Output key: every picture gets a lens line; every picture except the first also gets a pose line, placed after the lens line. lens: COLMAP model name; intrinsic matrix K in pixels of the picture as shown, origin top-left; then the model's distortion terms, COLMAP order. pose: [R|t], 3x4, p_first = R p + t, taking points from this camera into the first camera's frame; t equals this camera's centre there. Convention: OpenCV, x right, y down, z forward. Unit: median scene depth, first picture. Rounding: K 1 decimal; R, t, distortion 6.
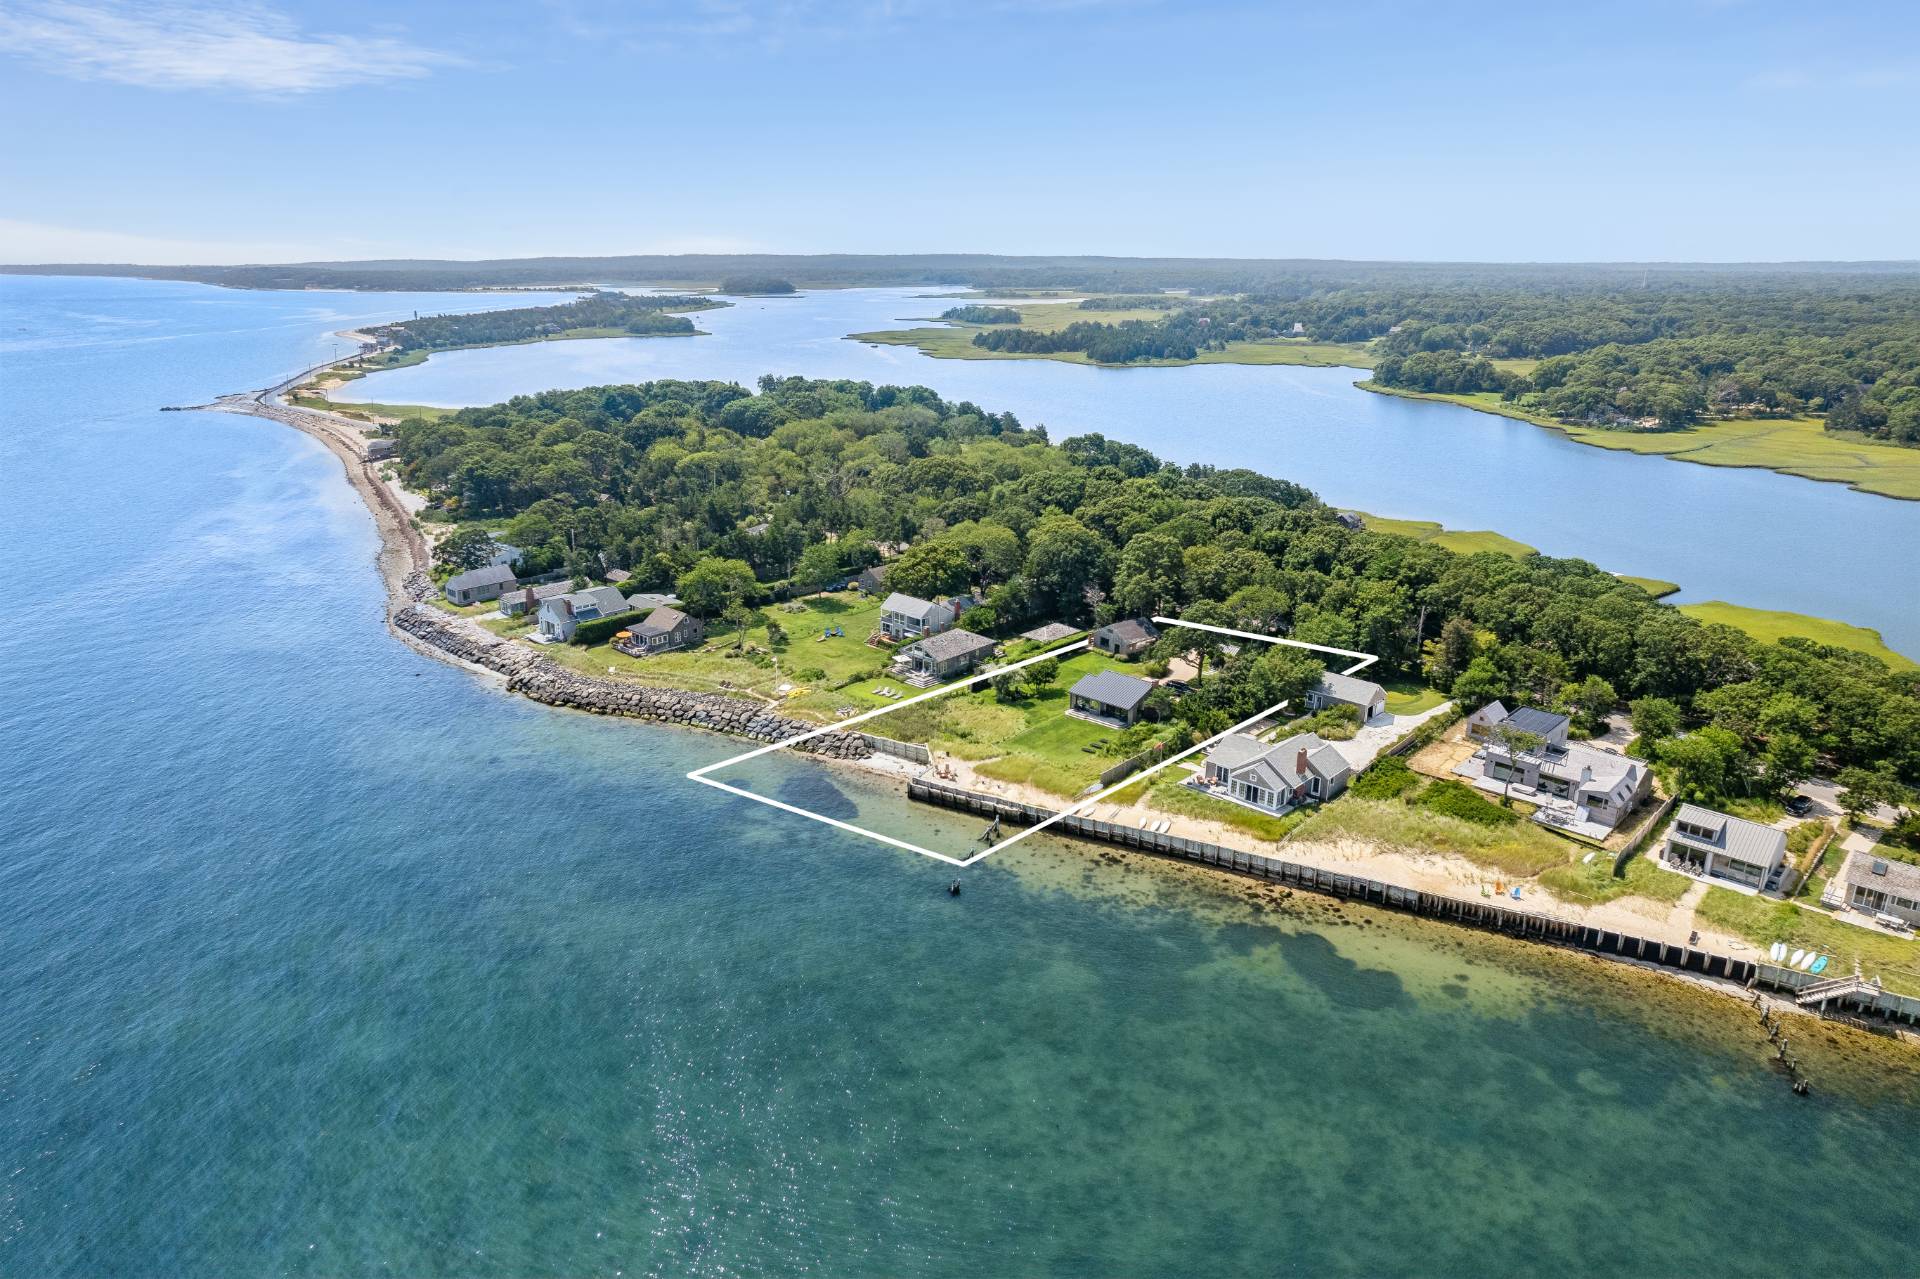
lens RADIAL K [[1205.3, 0, 952.9], [0, 1205.3, 630.0], [0, 0, 1]] dist [-0.089094, 0.079337]
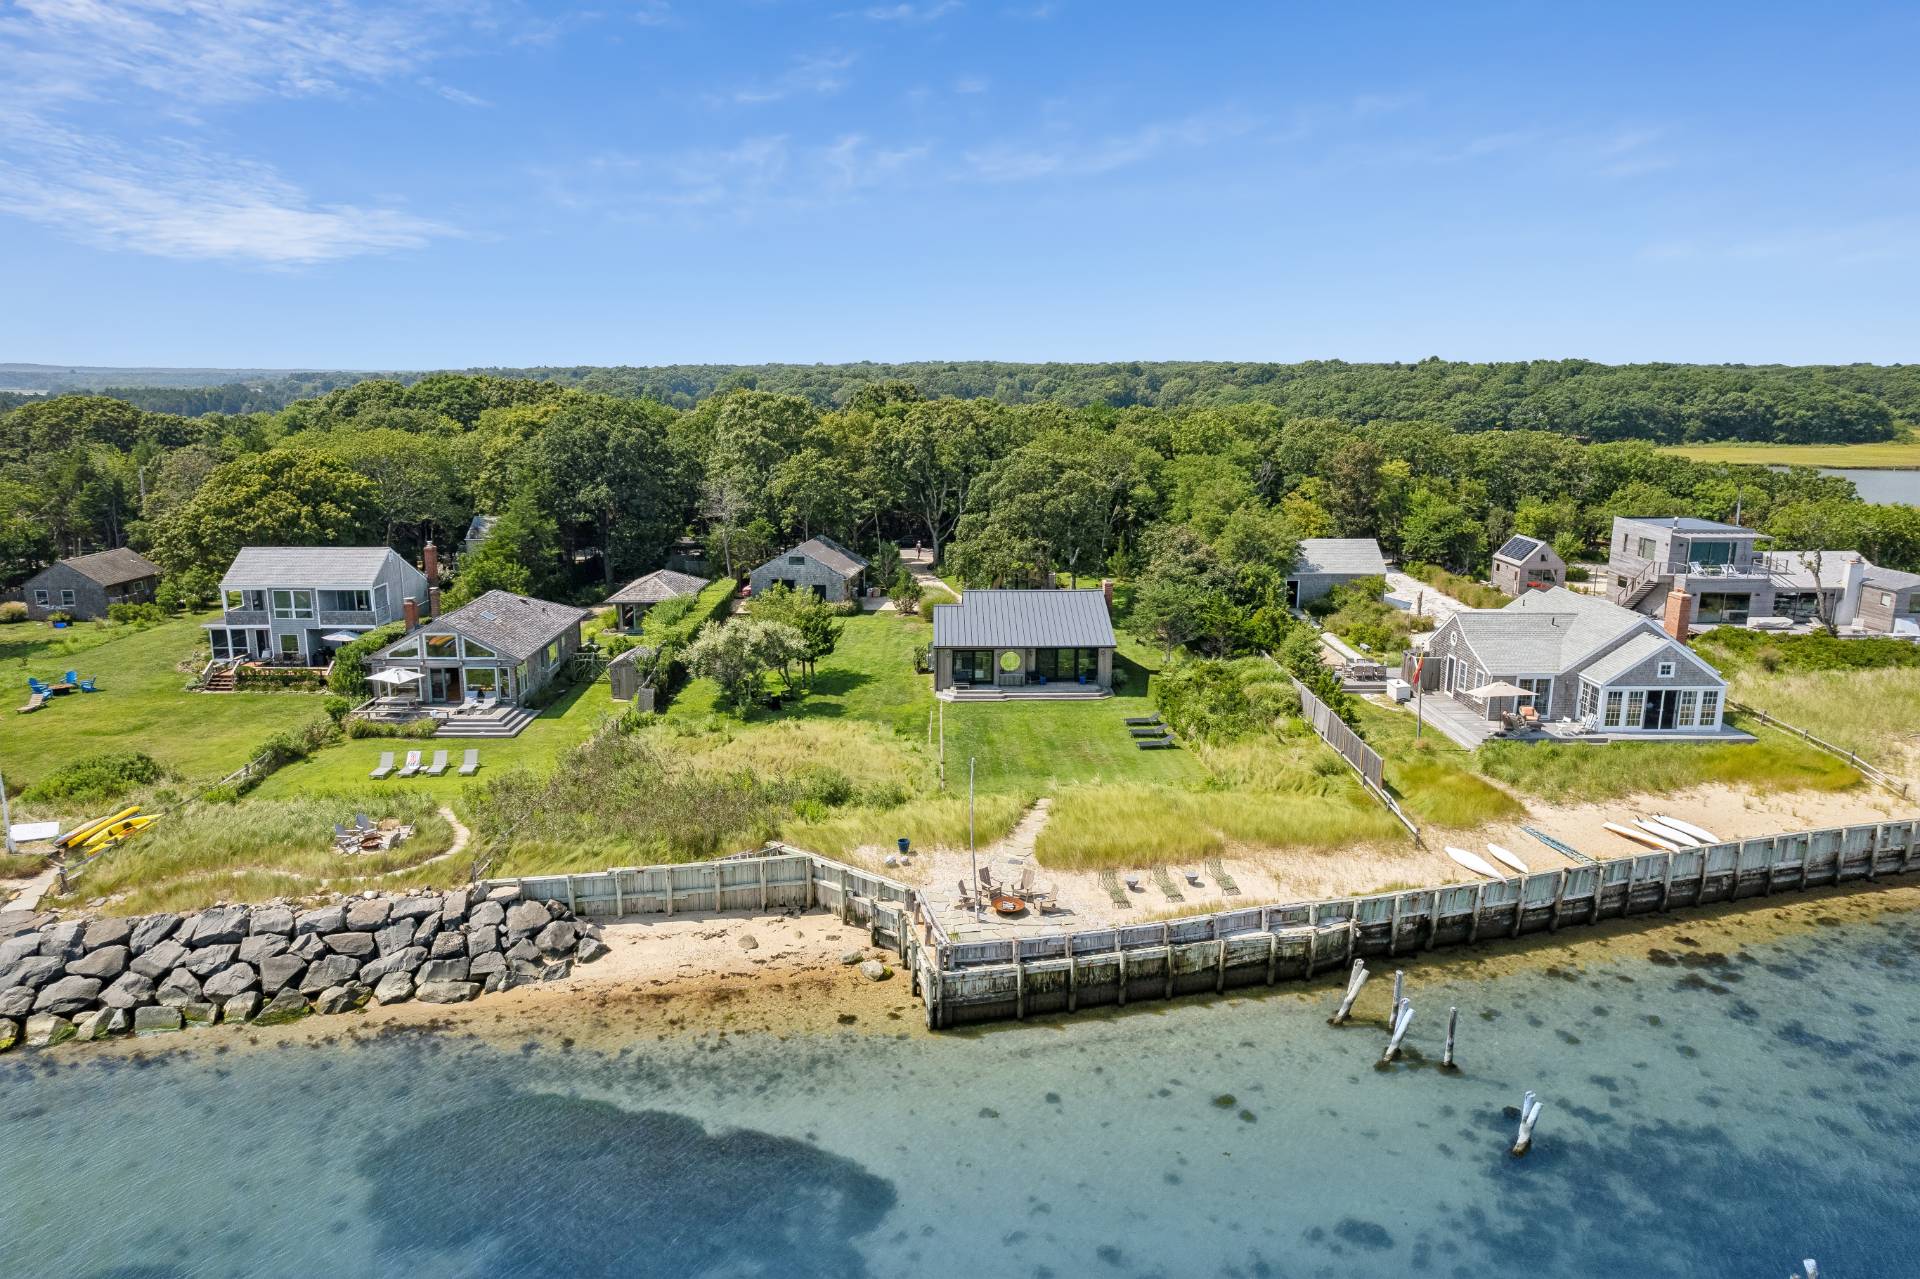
lens RADIAL K [[1205.3, 0, 952.9], [0, 1205.3, 630.0], [0, 0, 1]] dist [-0.089094, 0.079337]
pose [[0.719854, -0.143957, 0.679033, -0.183615], [0.199988, 0.979789, -0.004292, 0.050939], [-0.664692, 0.138888, 0.734095, 0.729891]]
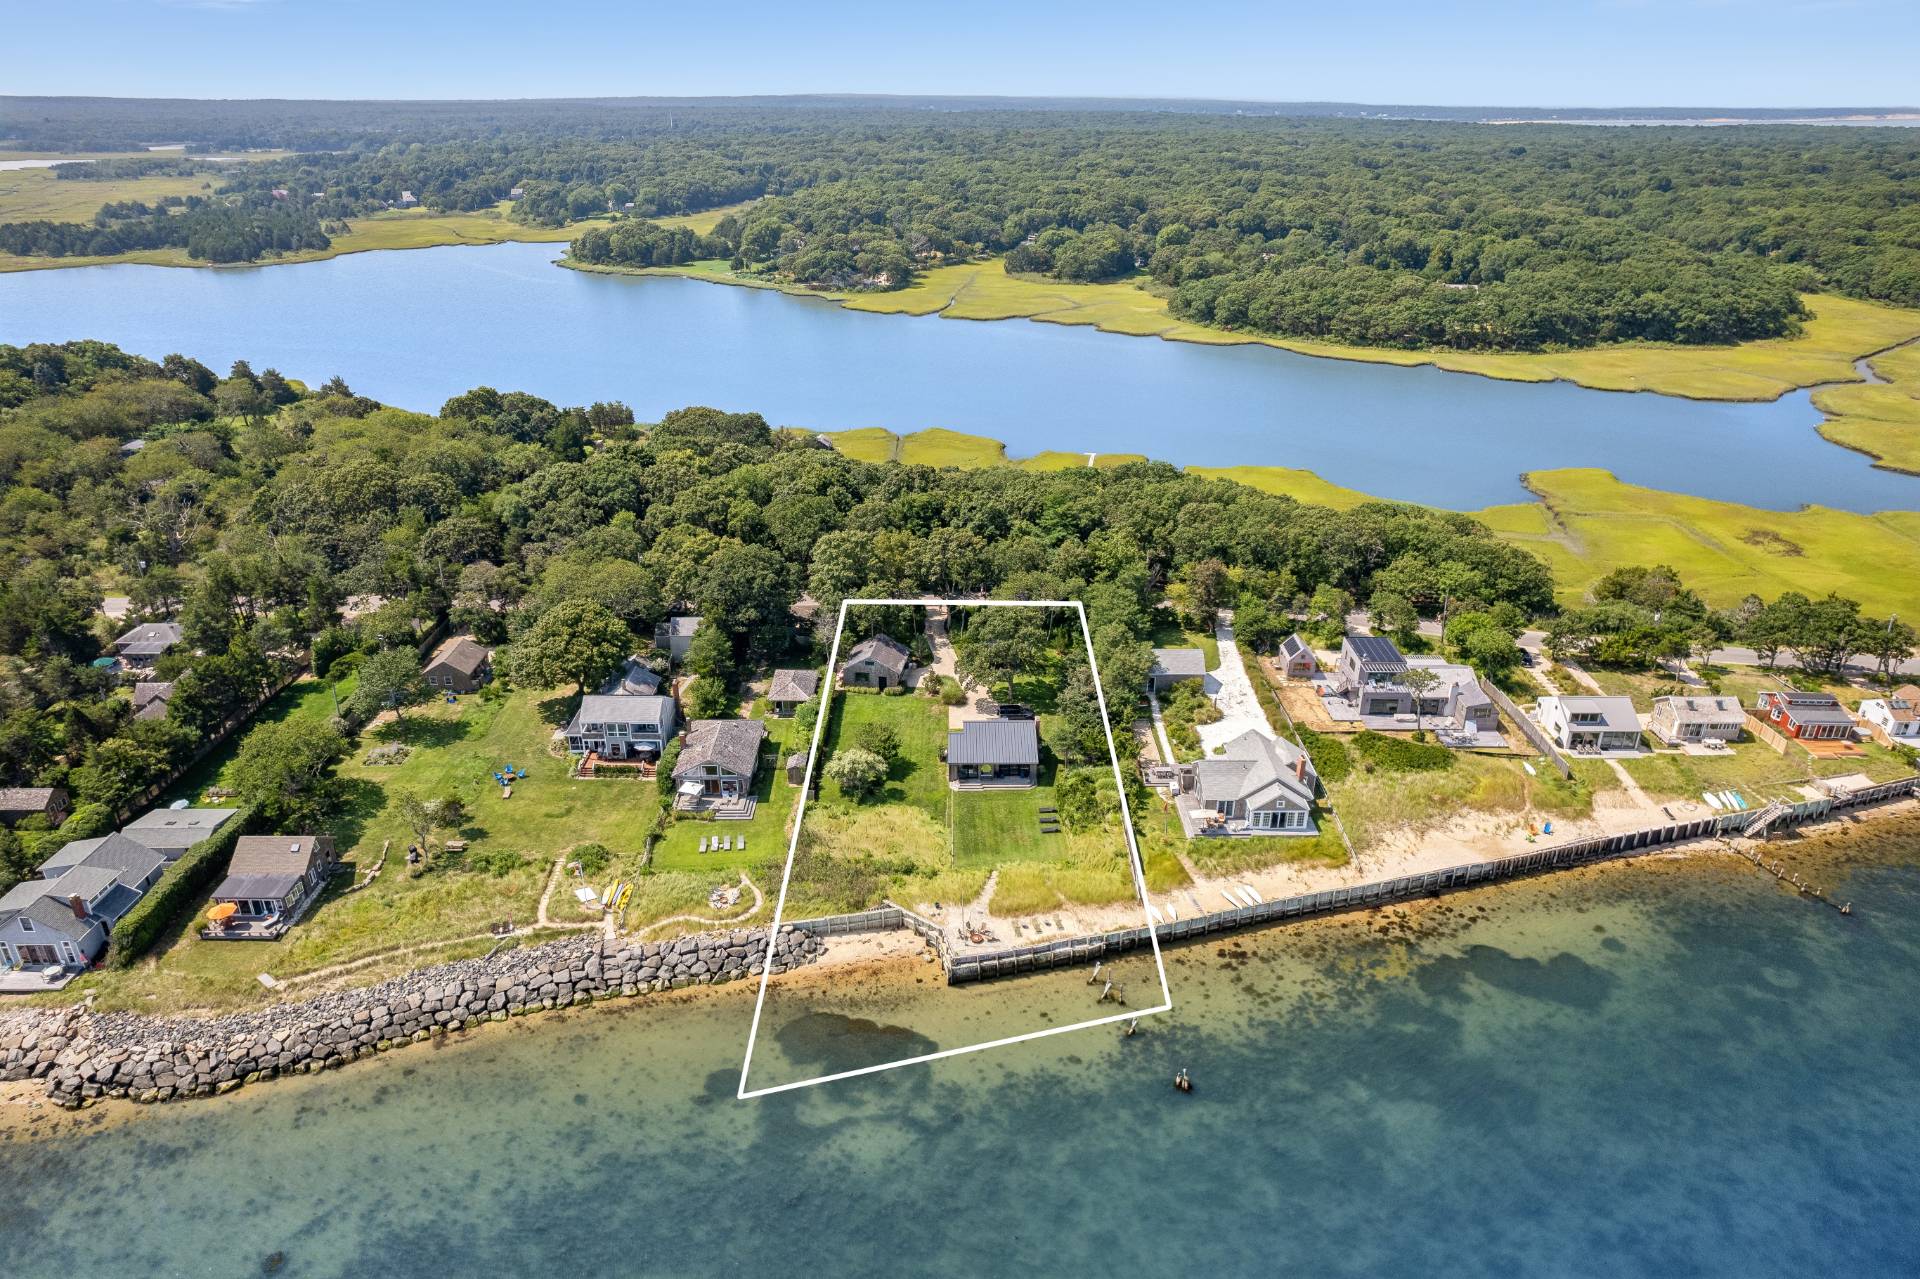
lens RADIAL K [[1188.3, 0, 960.0], [0, 1188.3, 639.5], [0, 0, 1]] dist [-0.086543, 0.073588]
pose [[0.723014, -0.287684, 0.628083, -0.405741], [0.202306, 0.957481, 0.205677, -0.206798], [-0.660548, -0.021643, 0.750472, 0.402088]]
